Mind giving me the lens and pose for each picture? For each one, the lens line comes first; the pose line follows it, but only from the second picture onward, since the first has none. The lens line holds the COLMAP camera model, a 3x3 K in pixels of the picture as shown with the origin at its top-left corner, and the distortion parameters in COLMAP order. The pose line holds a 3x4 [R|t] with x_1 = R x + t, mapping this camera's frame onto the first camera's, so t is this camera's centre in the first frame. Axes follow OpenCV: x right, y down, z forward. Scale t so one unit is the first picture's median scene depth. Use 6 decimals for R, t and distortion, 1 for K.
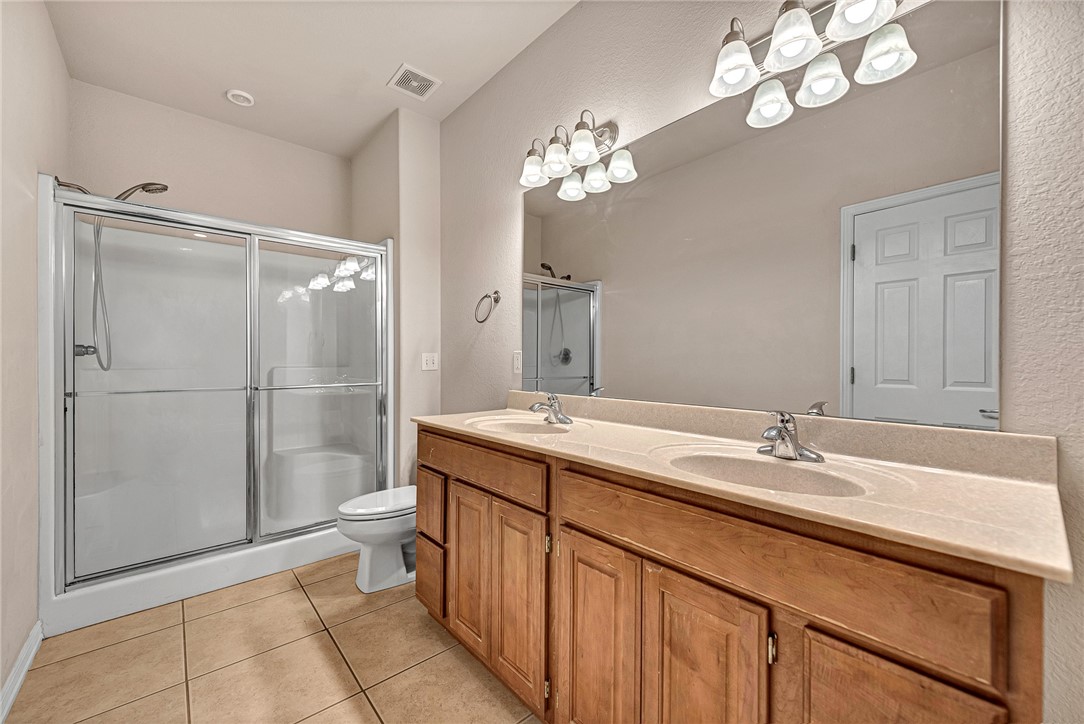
lens RADIAL K [[432.2, 0, 570.0], [0, 432.2, 359.2], [0, 0, 1]] dist [0.001340, -0.000036]
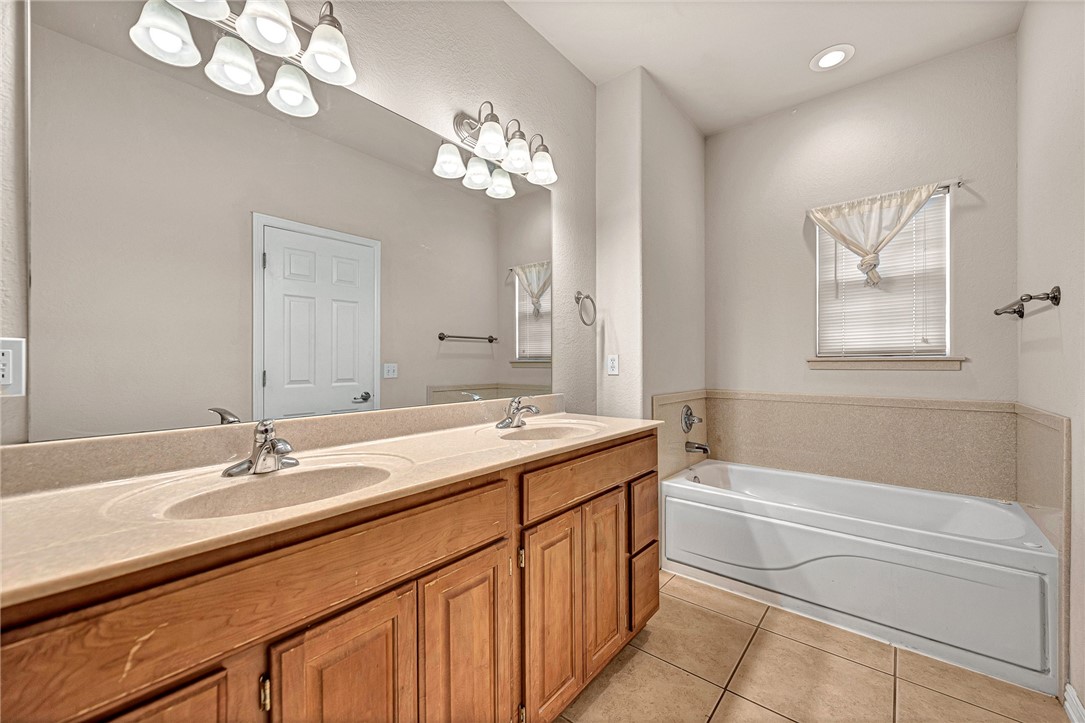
lens RADIAL K [[433.9, 0, 542.5], [0, 433.9, 361.5], [0, 0, 1]] dist [0.006465, -0.000271]
pose [[-0.119986, 0.002717, 0.992772, -0.823770], [0.011723, 0.999930, -0.001320, -0.000153], [-0.992706, 0.011480, -0.120010, 0.881946]]
